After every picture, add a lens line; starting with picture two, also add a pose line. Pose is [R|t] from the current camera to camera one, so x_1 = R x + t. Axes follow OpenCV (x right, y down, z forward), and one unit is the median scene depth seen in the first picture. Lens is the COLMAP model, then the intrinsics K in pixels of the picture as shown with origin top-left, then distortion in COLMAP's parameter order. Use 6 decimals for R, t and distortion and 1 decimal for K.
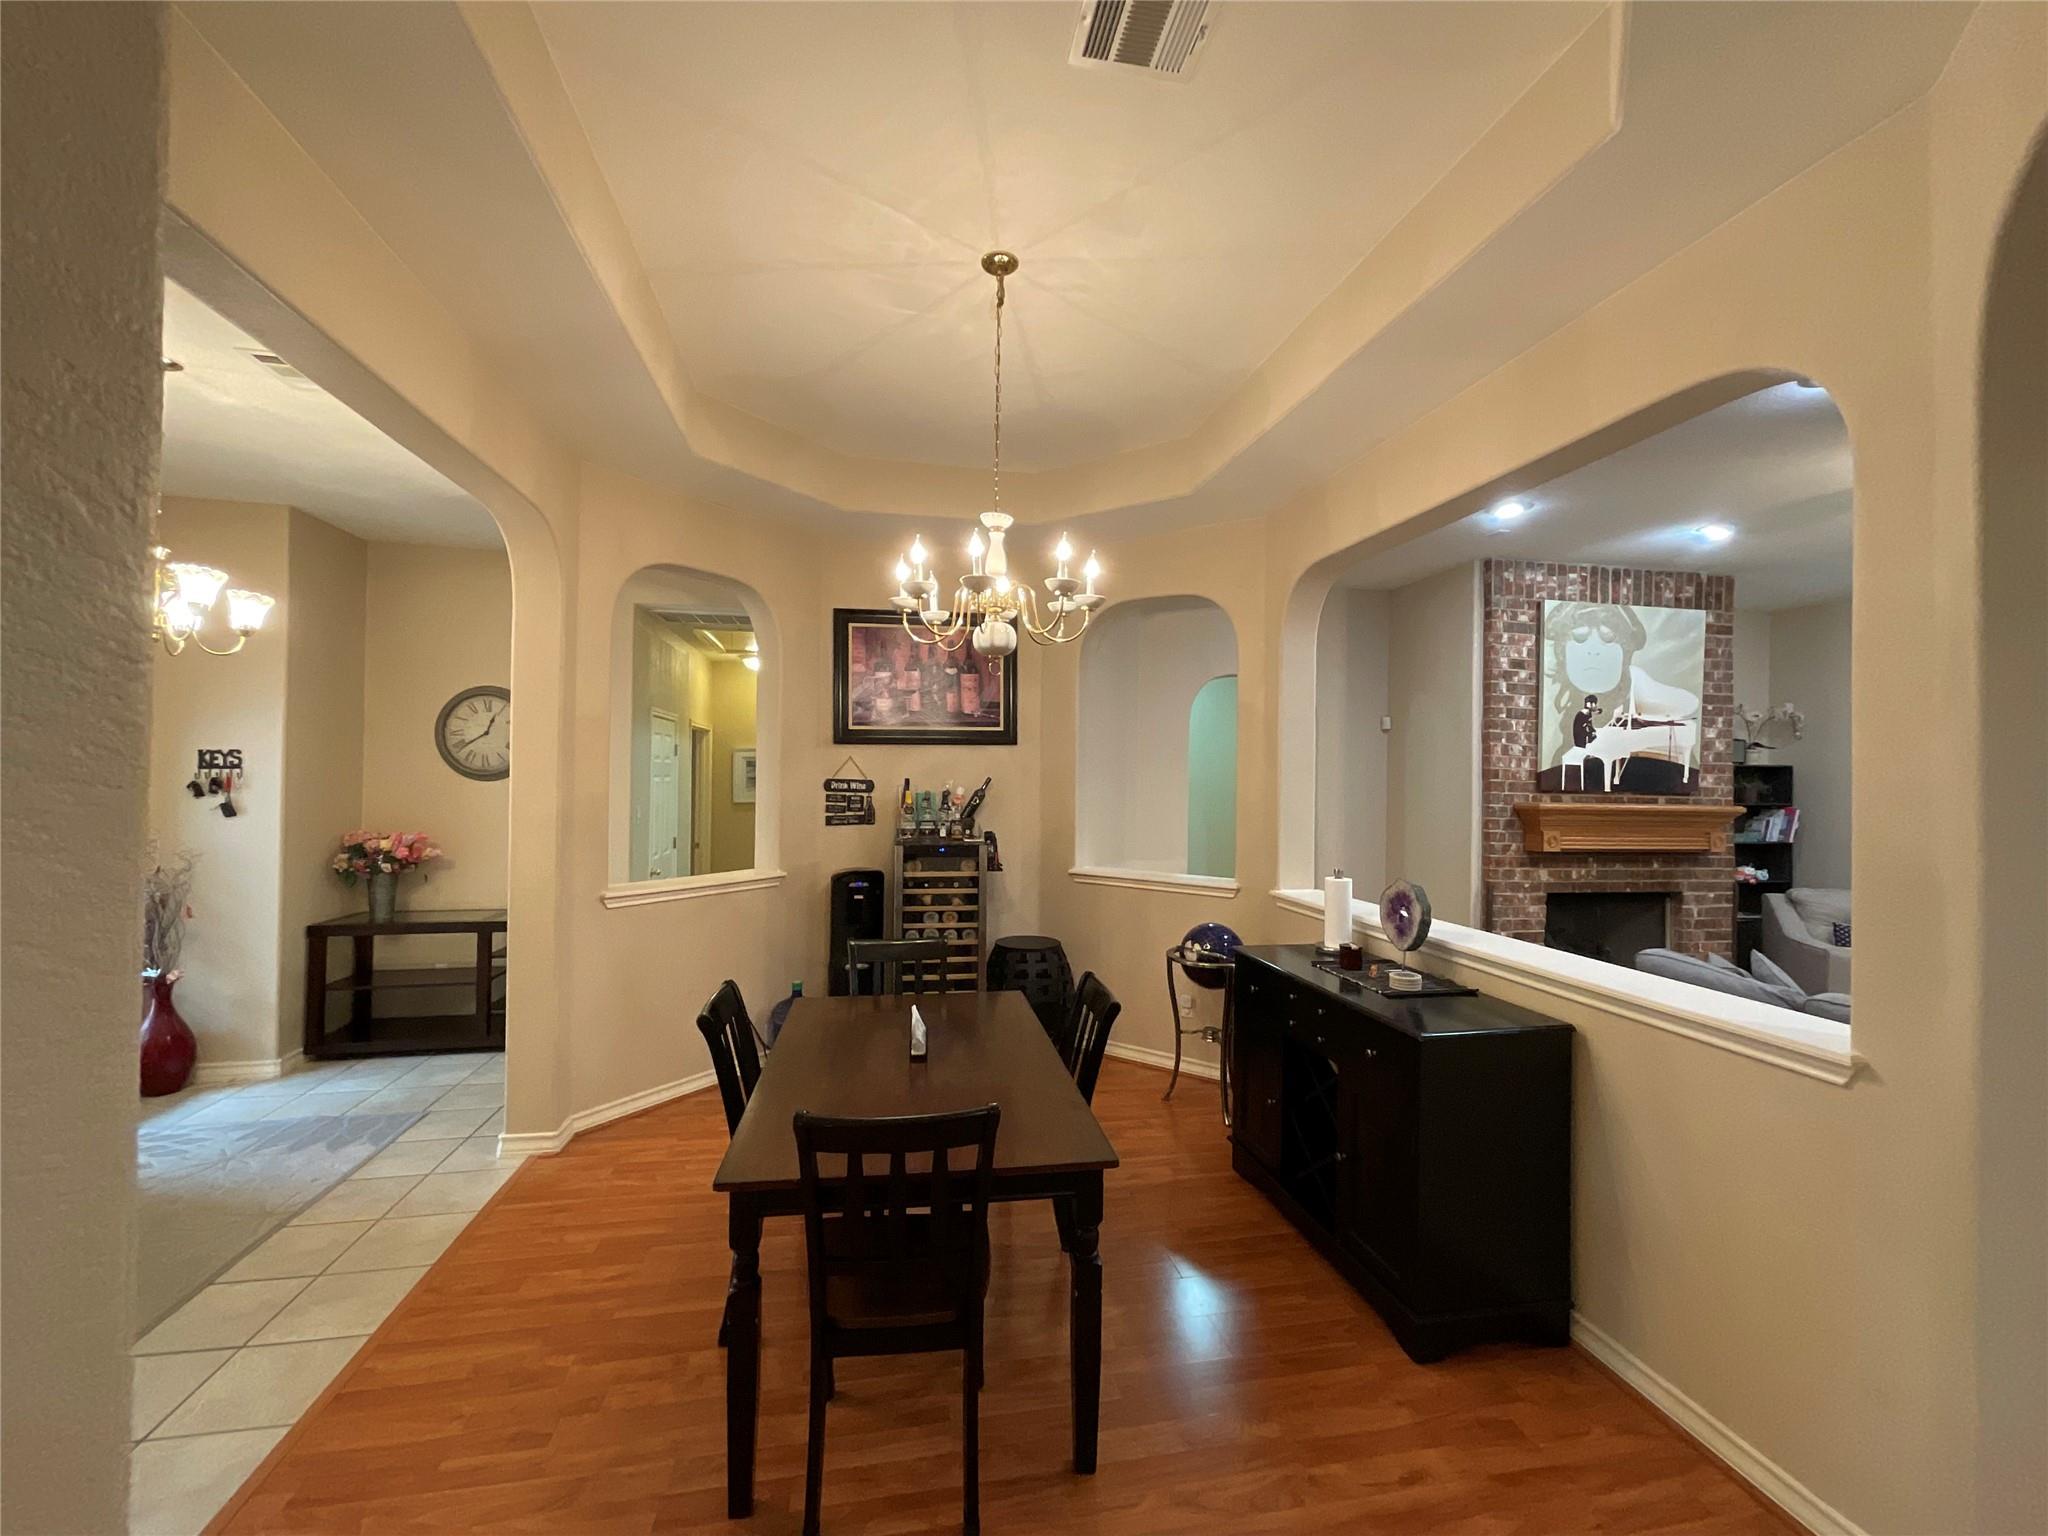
lens RADIAL K [[827.9, 0, 1035.7], [0, 827.9, 770.1], [0, 0, 1]] dist [-0.003411, 0.000200]
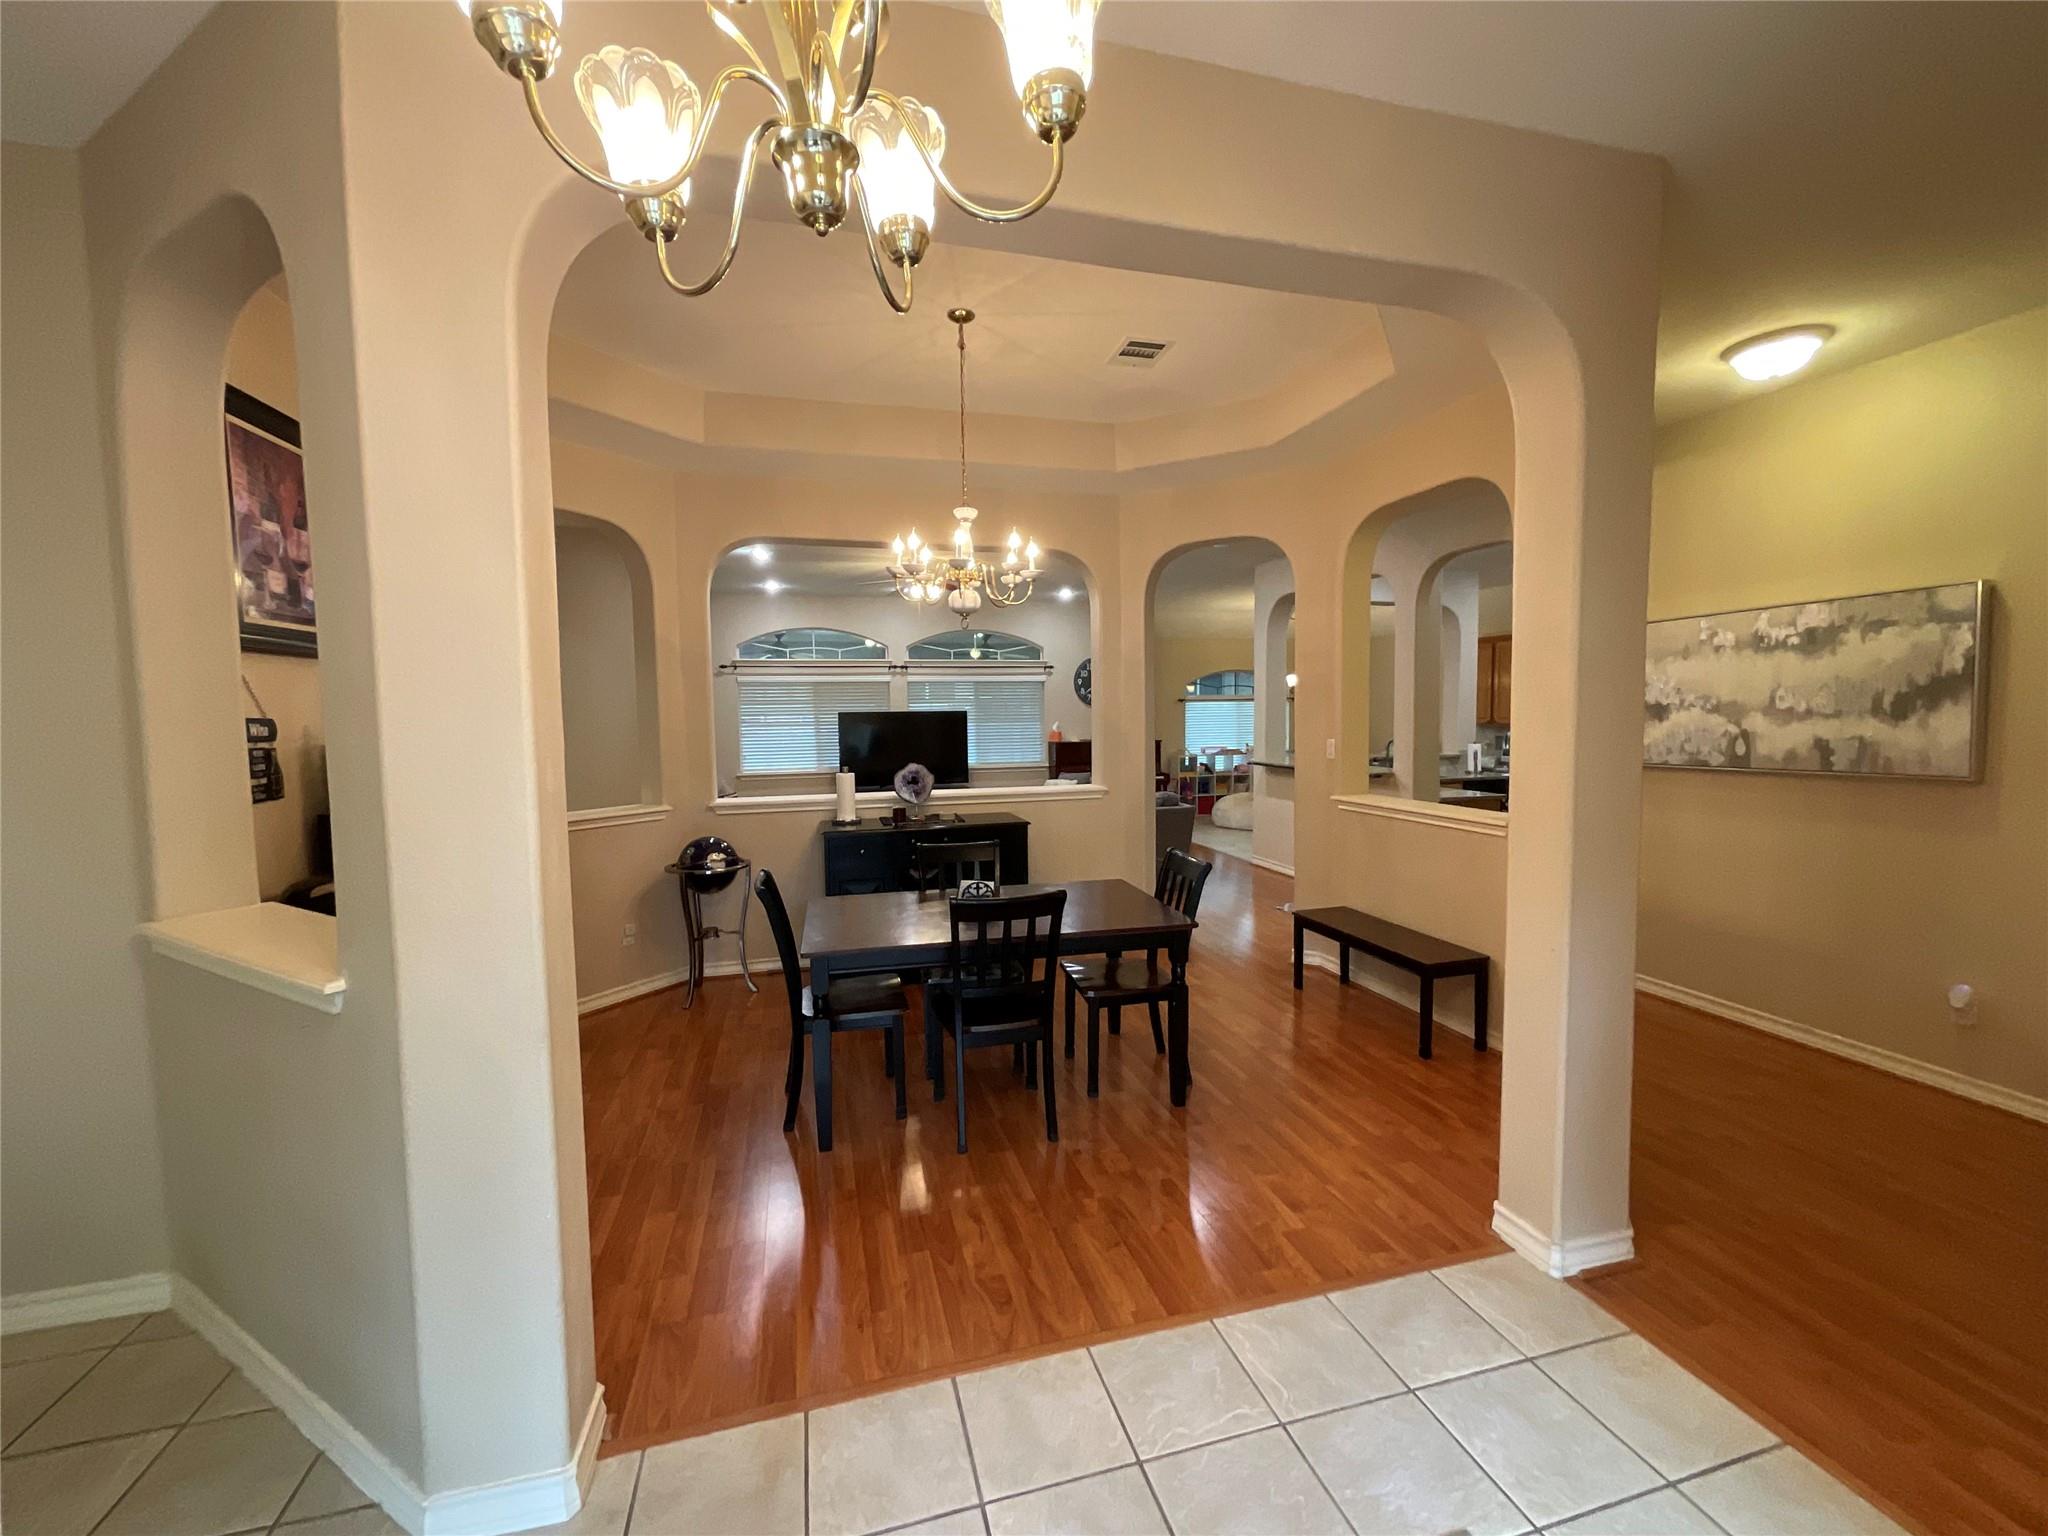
lens RADIAL K [[827.9, 0, 1031.2], [0, 827.9, 762.2], [0, 0, 1]] dist [-0.003411, 0.000200]
pose [[-0.071179, -0.072113, 0.994853, -0.724288], [0.005628, 0.997338, 0.072696, 0.003557], [-0.997448, 0.010773, -0.070584, 0.499409]]
